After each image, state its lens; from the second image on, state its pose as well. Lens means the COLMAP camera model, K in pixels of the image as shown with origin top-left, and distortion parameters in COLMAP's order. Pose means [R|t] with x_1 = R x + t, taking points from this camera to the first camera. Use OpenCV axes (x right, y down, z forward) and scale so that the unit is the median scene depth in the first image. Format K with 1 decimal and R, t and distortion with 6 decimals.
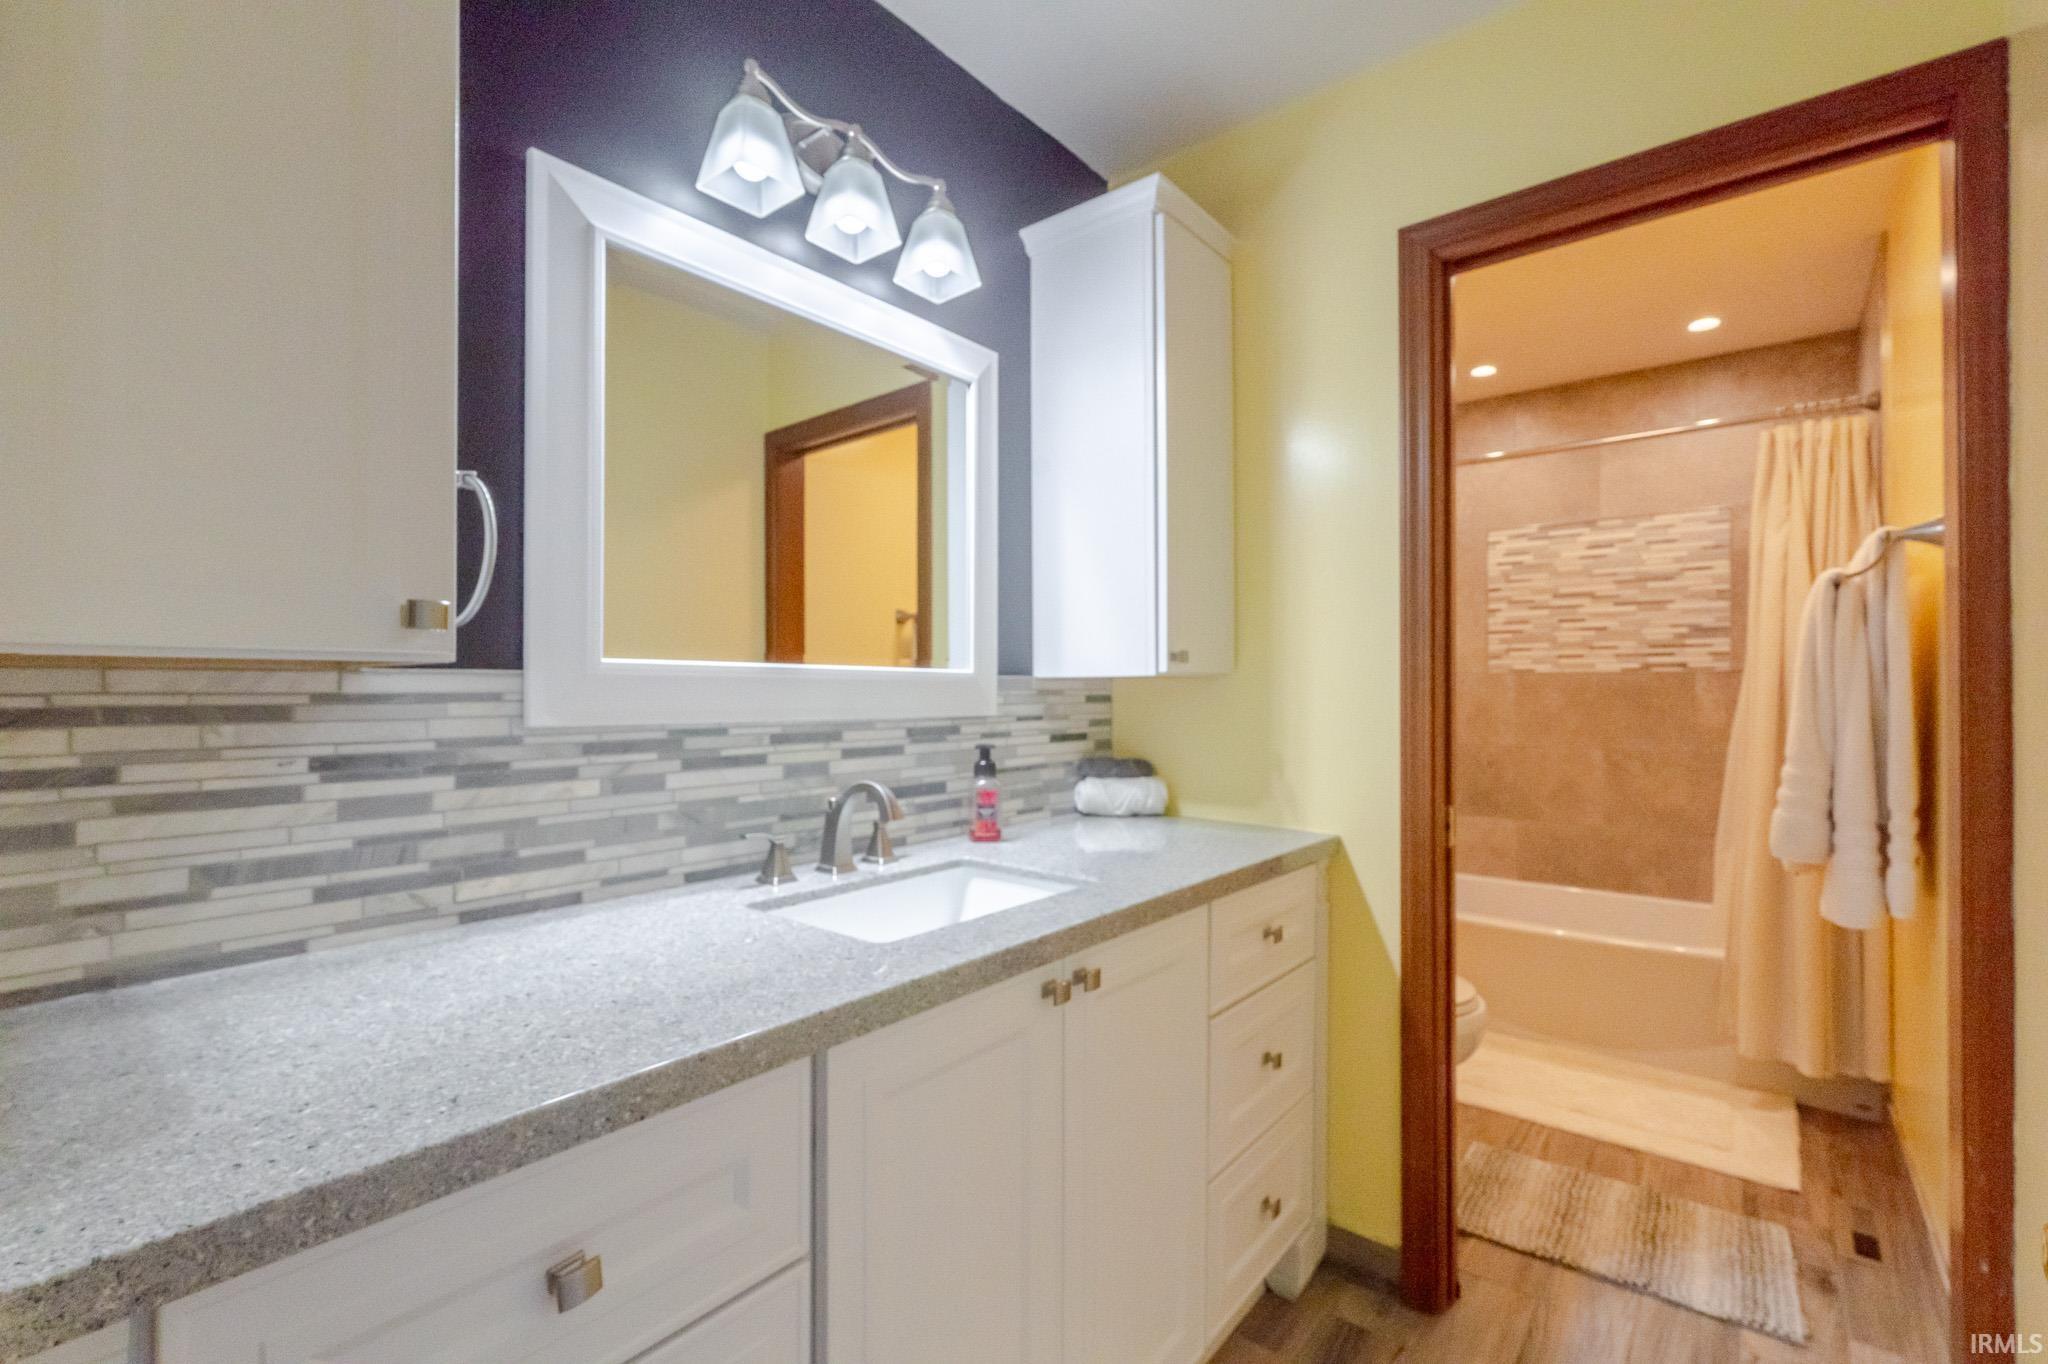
lens RADIAL K [[907.3, 0, 1024.0], [0, 907.3, 682.0], [0, 0, 1]] dist [-0.000074, -0.000413]
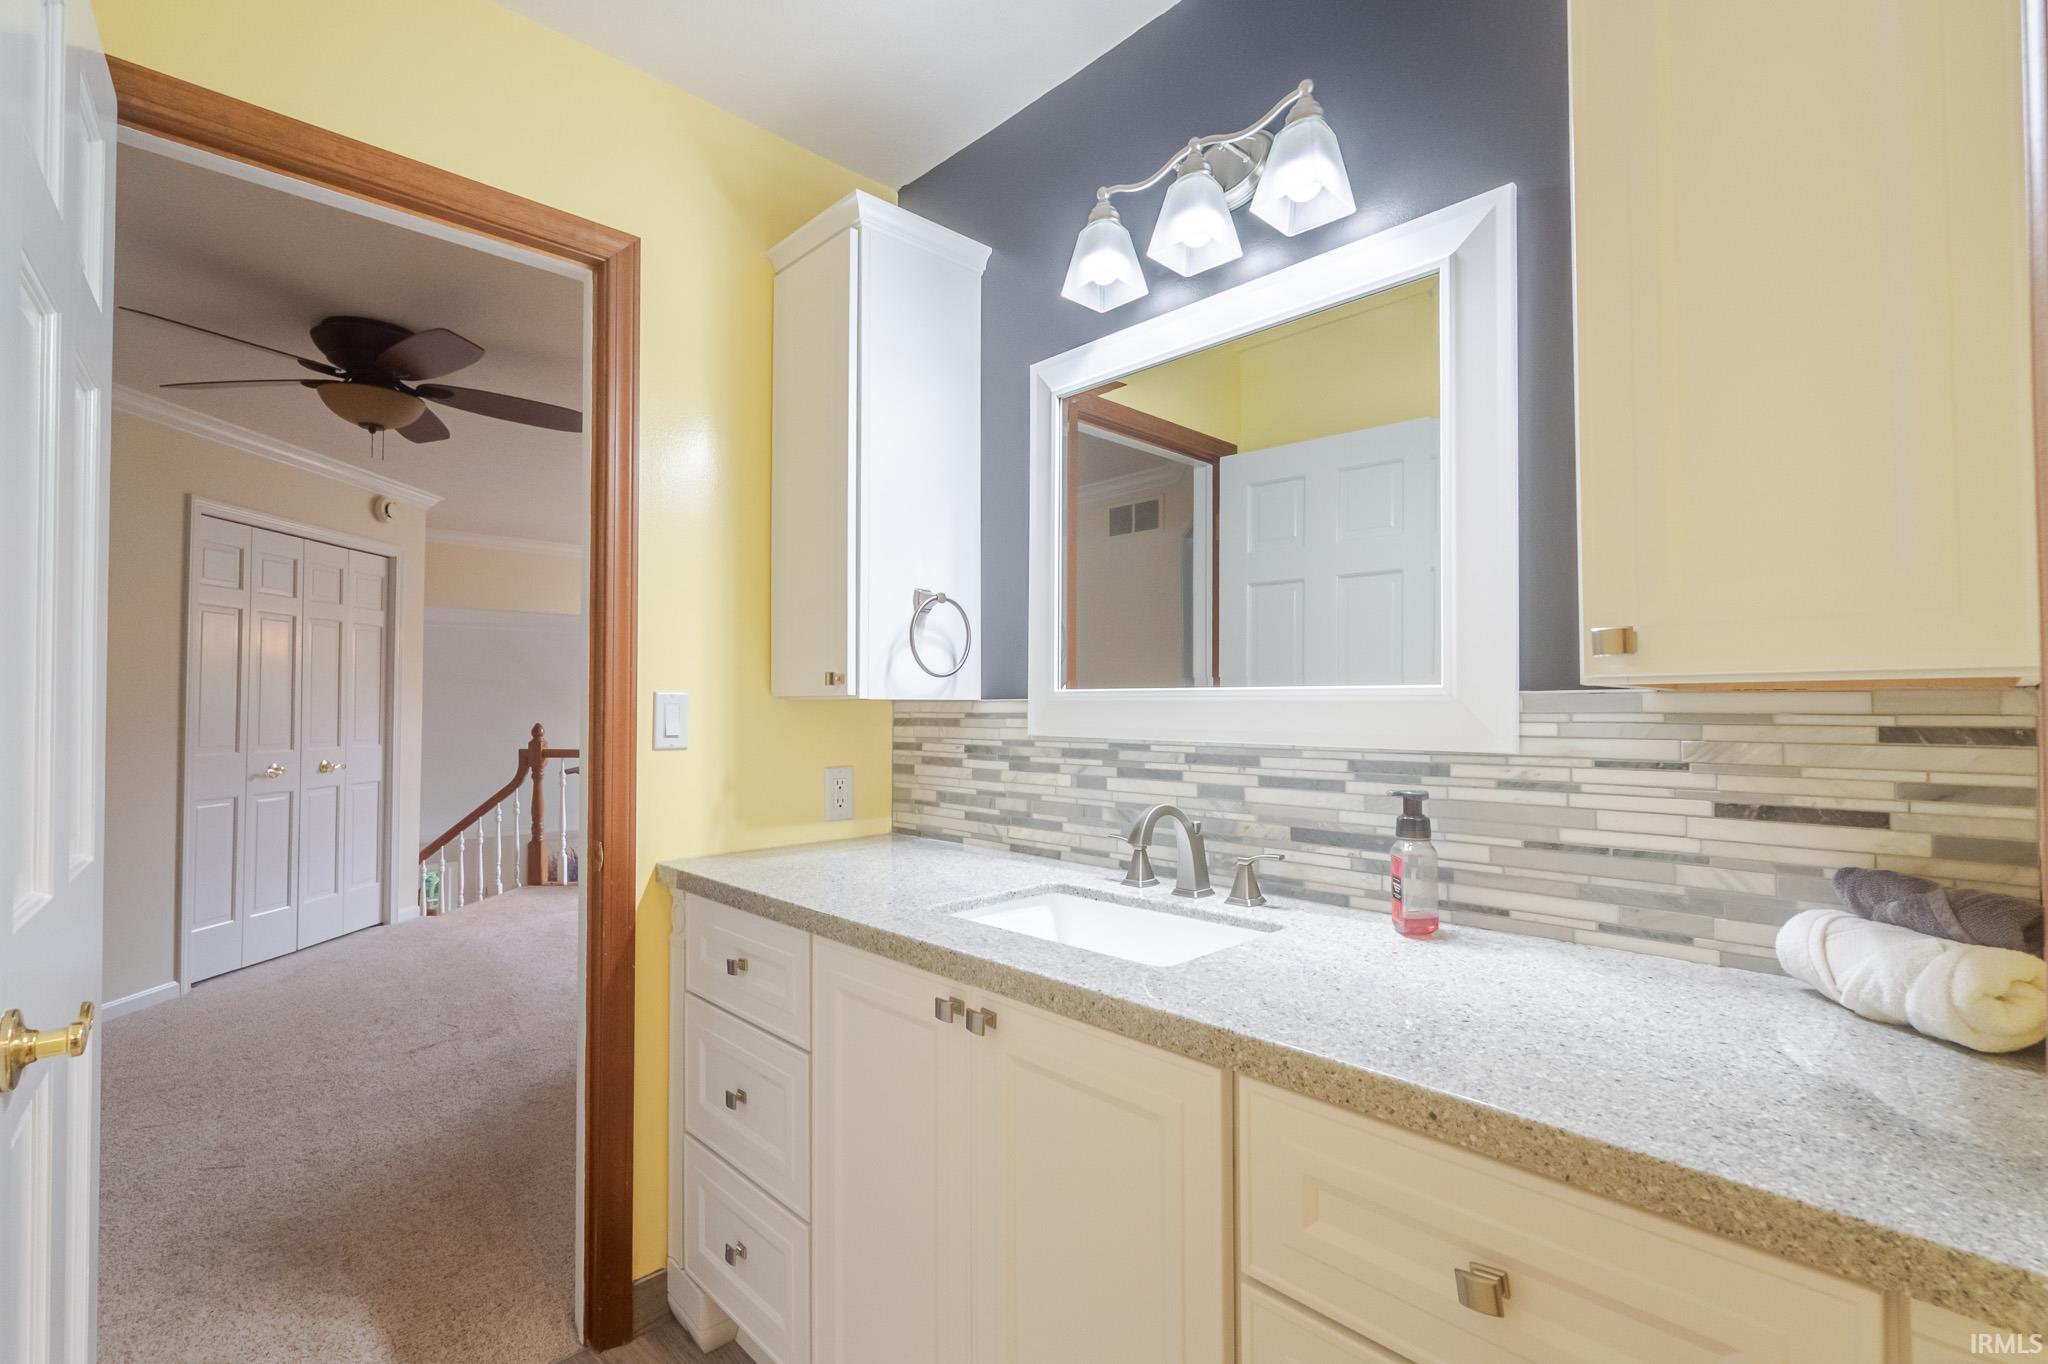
lens RADIAL K [[932.3, 0, 1024.0], [0, 932.3, 682.0], [0, 0, 1]] dist [0.001112, 0.000153]
pose [[-0.123147, -0.026841, -0.992025, 0.974759], [0.009306, 0.999559, -0.028200, 0.003165], [0.992345, -0.012705, -0.122843, 1.103410]]
